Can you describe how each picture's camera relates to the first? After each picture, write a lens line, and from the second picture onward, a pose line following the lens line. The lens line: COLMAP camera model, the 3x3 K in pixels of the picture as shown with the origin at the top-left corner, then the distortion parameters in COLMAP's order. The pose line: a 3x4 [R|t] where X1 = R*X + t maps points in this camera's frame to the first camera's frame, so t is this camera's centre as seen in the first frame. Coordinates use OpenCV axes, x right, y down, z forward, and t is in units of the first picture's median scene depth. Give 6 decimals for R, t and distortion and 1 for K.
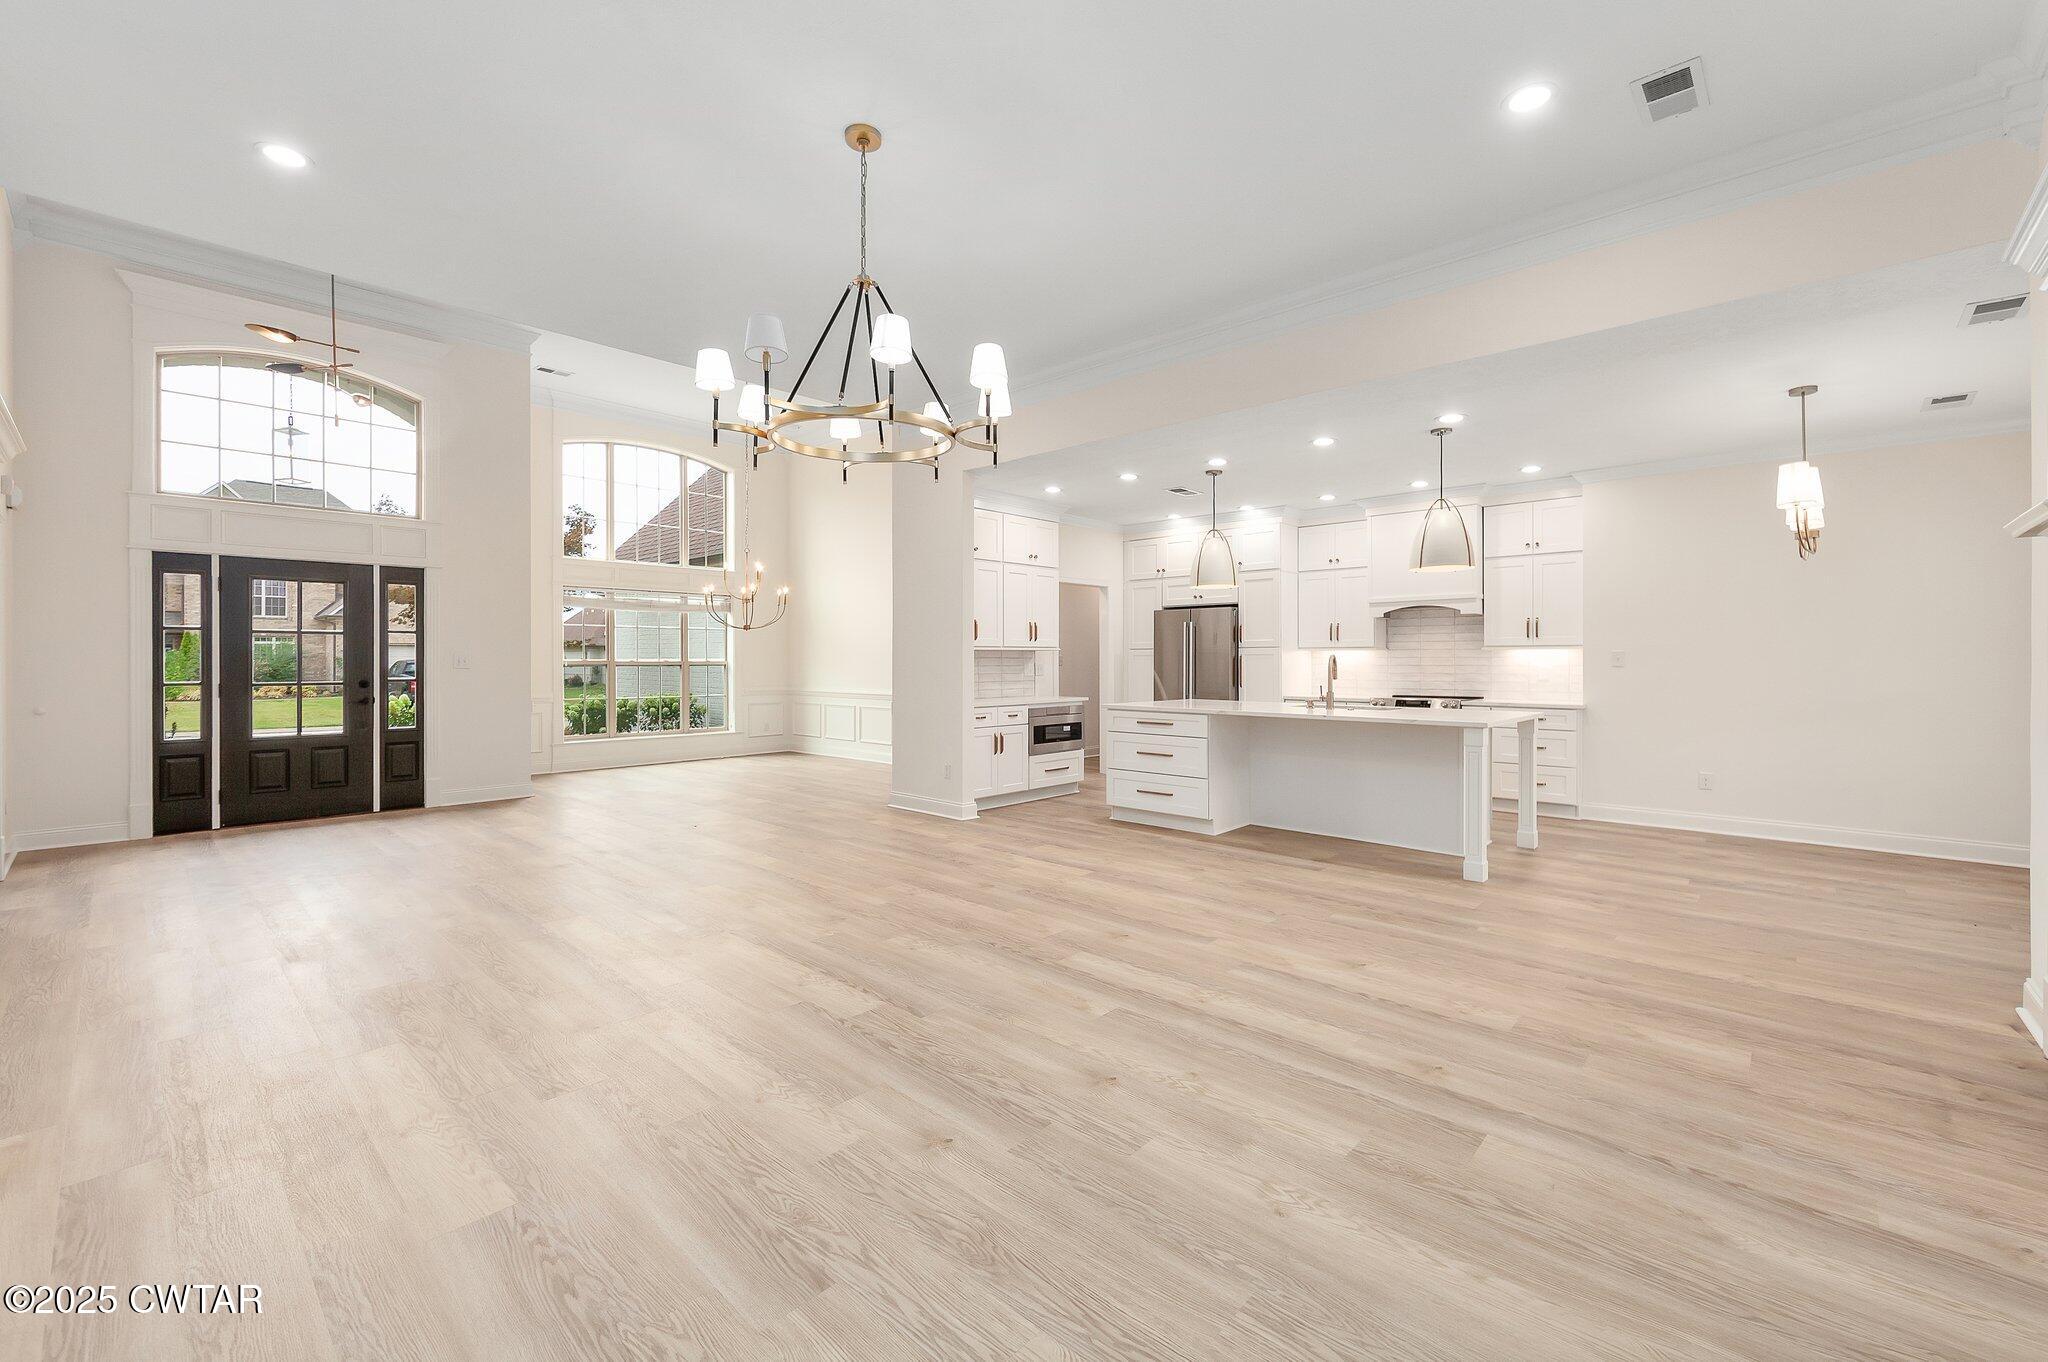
lens RADIAL K [[831.5, 0, 1049.4], [0, 831.5, 655.8], [0, 0, 1]] dist [0.002834, 0.000518]
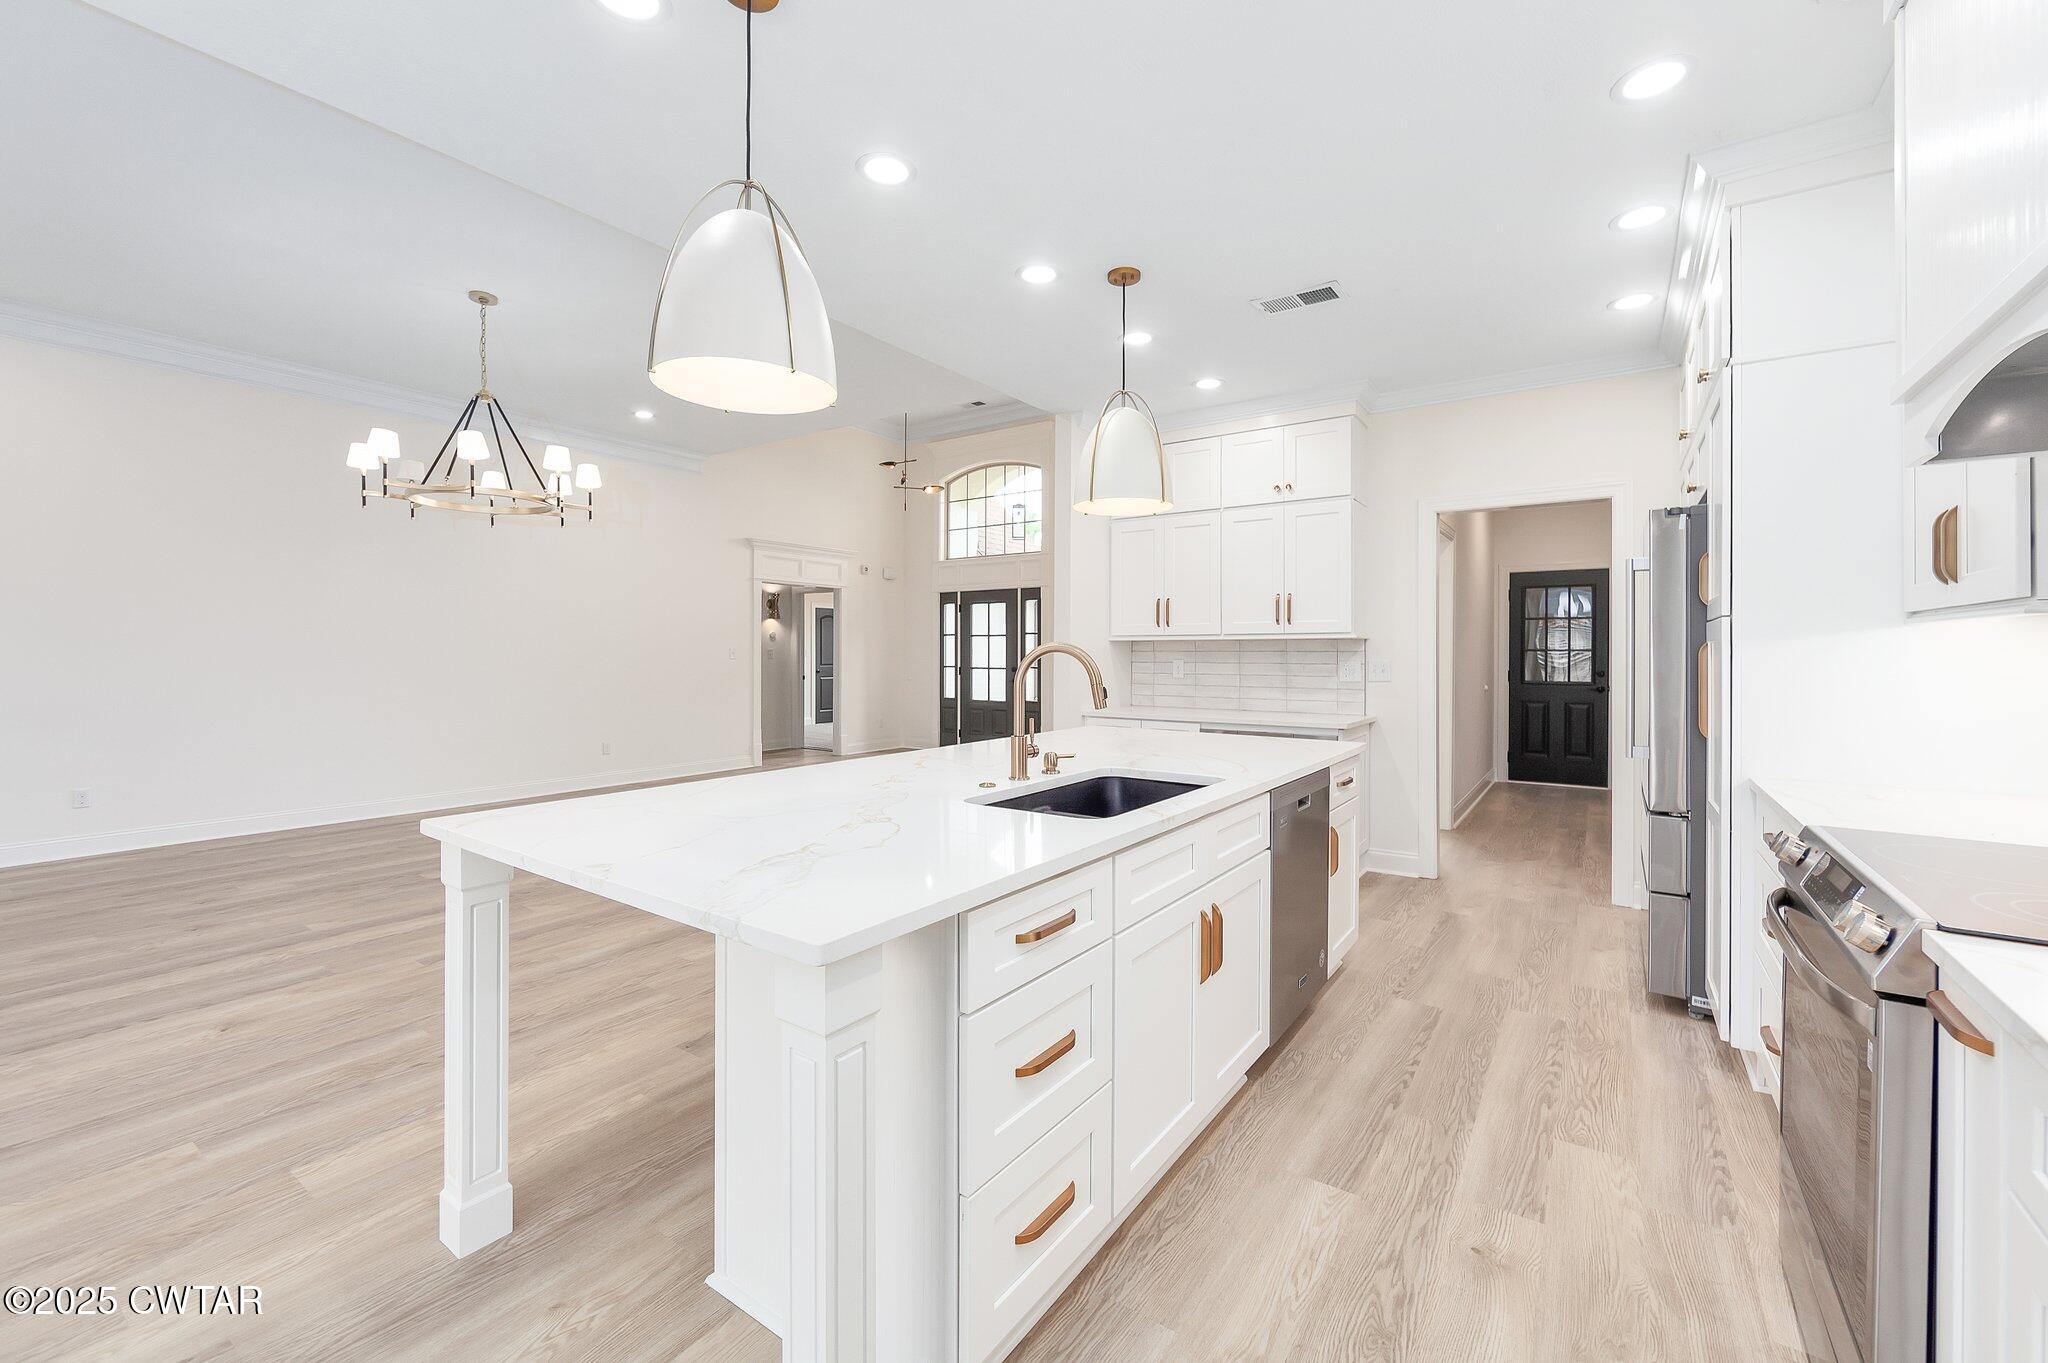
lens RADIAL K [[831.5, 0, 1049.4], [0, 831.5, 656.3], [0, 0, 1]] dist [0.002834, 0.000518]
pose [[0.134530, 0.006587, -0.990888, 0.739117], [0.002696, 0.999972, 0.007014, 0.001577], [0.990906, -0.003615, 0.134508, 0.966974]]
